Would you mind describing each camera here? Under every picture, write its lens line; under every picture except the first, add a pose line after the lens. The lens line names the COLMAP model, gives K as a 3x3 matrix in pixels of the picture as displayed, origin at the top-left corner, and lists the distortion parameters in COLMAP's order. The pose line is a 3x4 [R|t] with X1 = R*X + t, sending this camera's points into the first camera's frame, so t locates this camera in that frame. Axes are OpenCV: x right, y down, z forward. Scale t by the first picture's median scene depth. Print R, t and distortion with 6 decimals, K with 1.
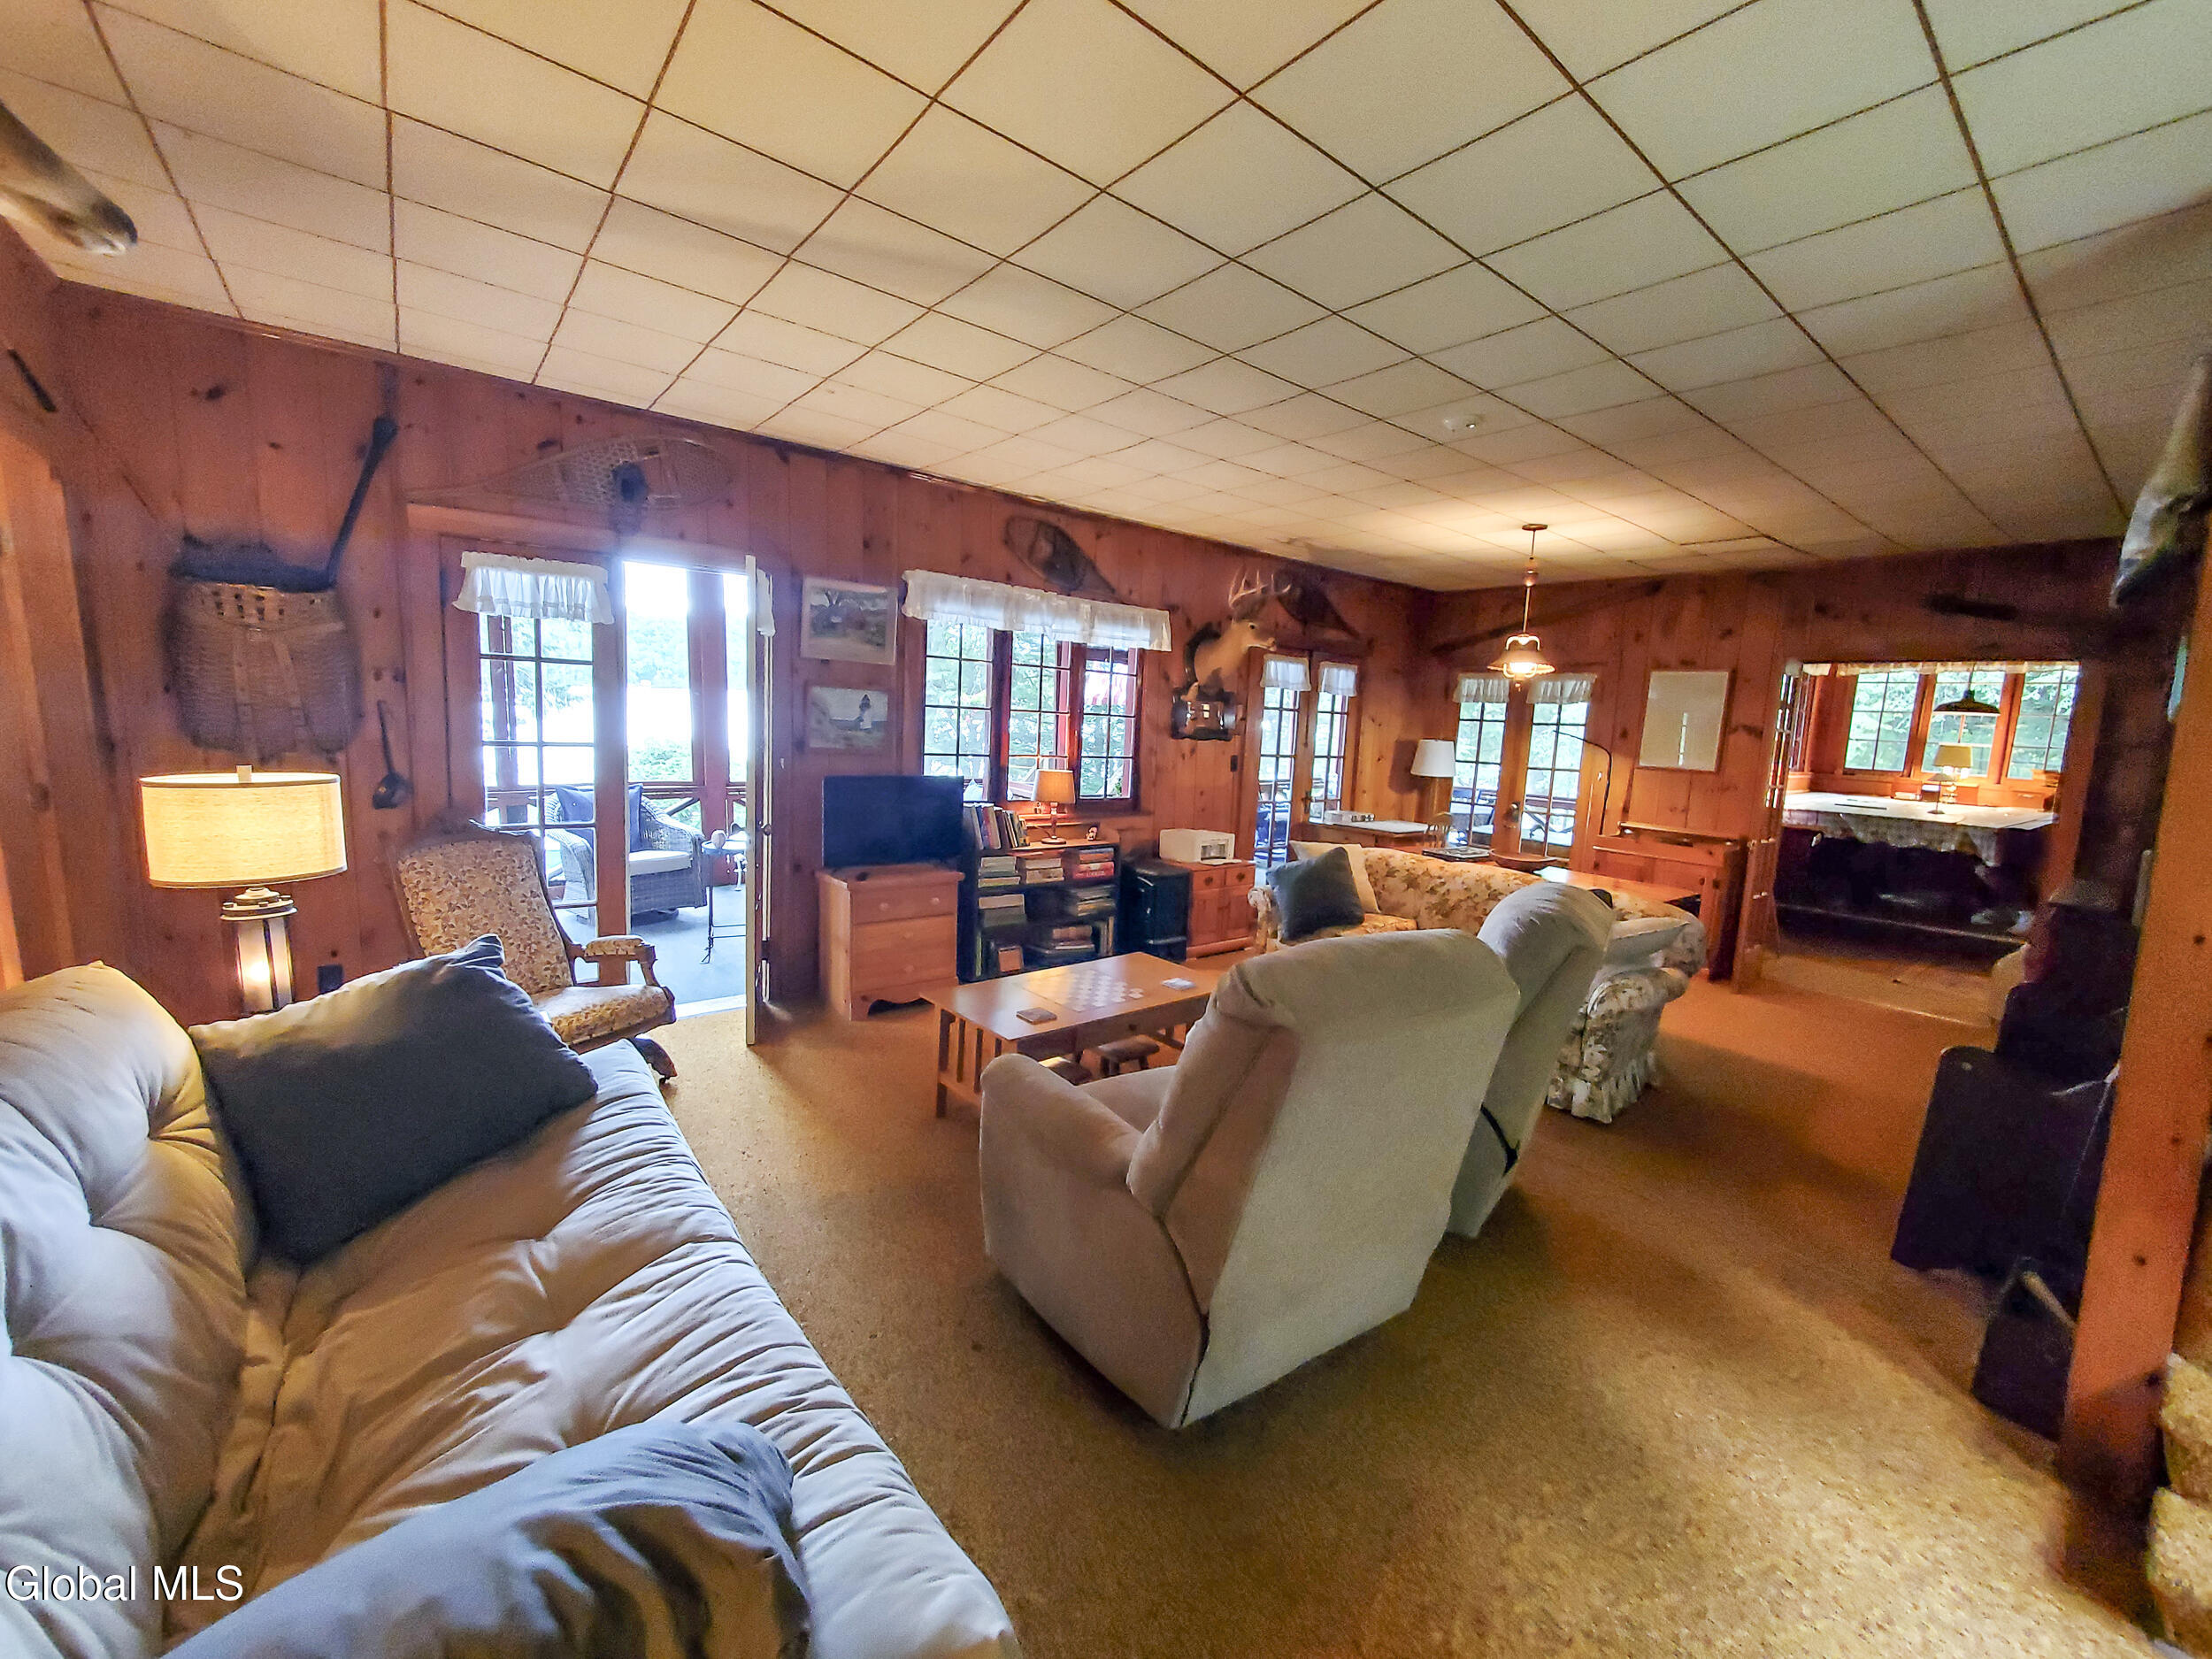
lens RADIAL K [[887.8, 0, 1106.9], [0, 887.8, 826.1], [0, 0, 1]] dist [0.000181, 0.000002]
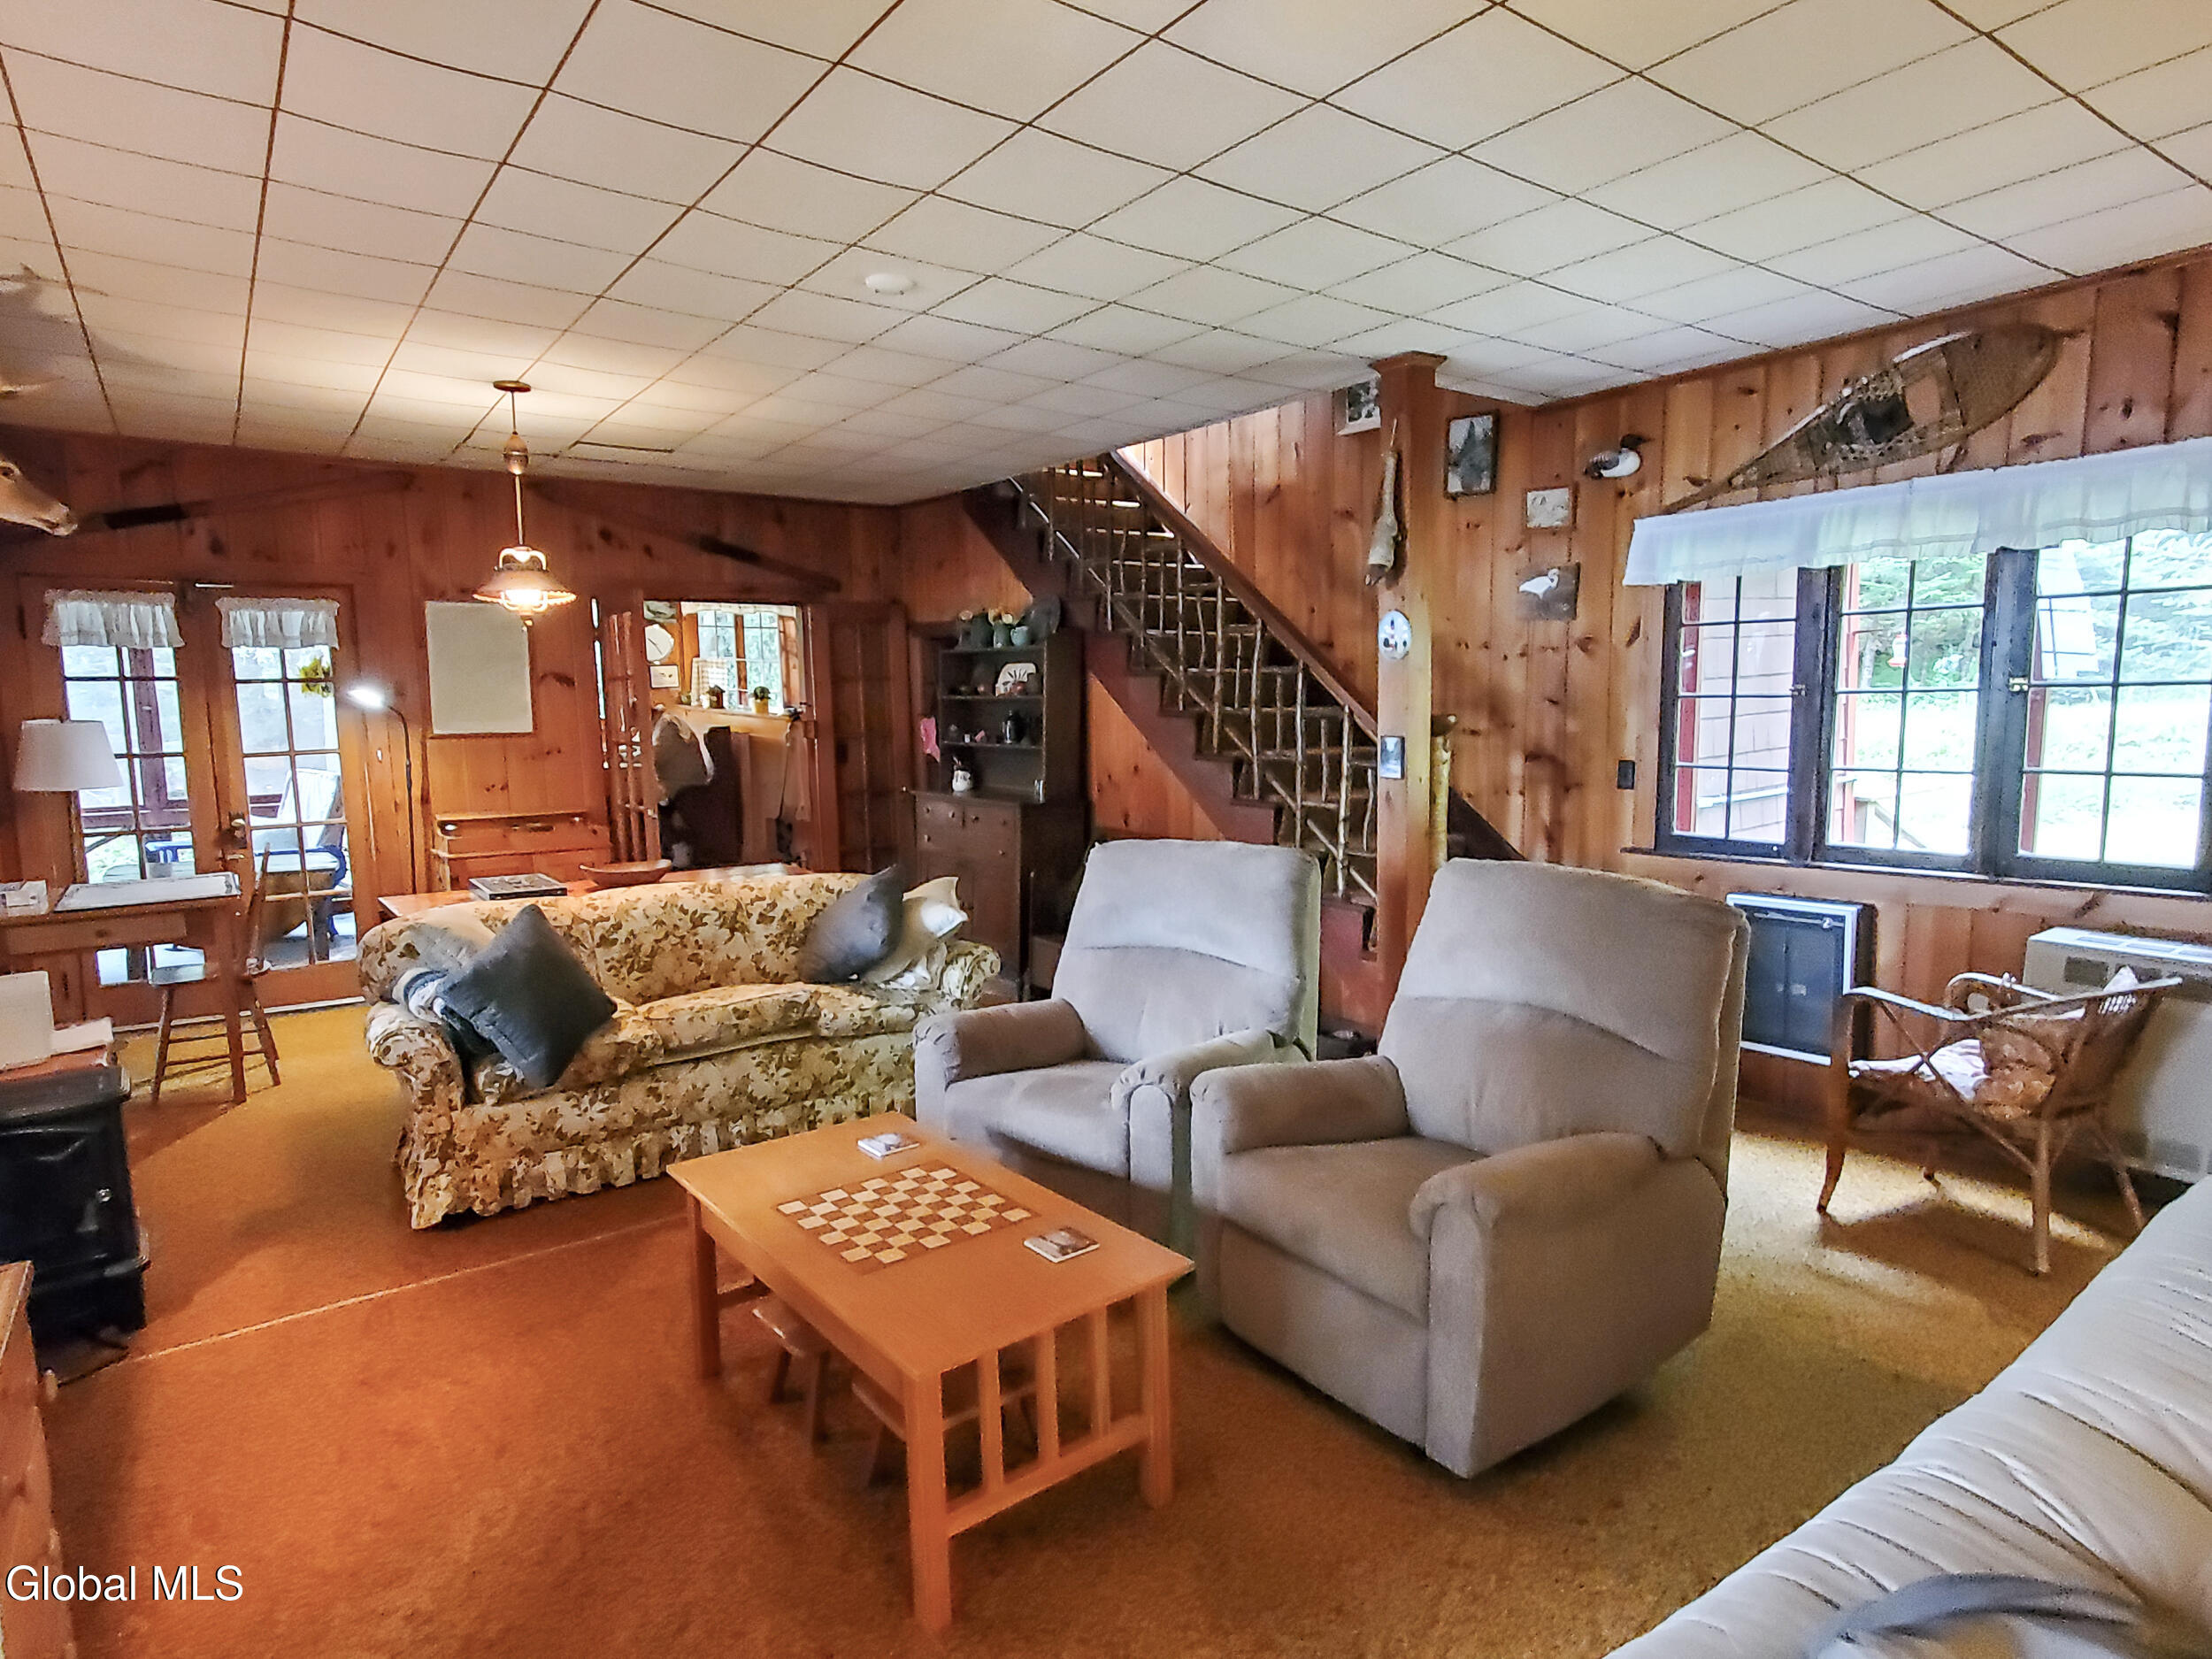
lens RADIAL K [[1229.4, 0, 1104.3], [0, 1229.4, 834.3], [0, 0, 1]] dist [0.001652, 0.000181]
pose [[0.039922, -0.161822, 0.986012, -0.411429], [0.137964, 0.978240, 0.154961, -0.076913], [-0.989632, 0.129848, 0.061379, 0.476278]]
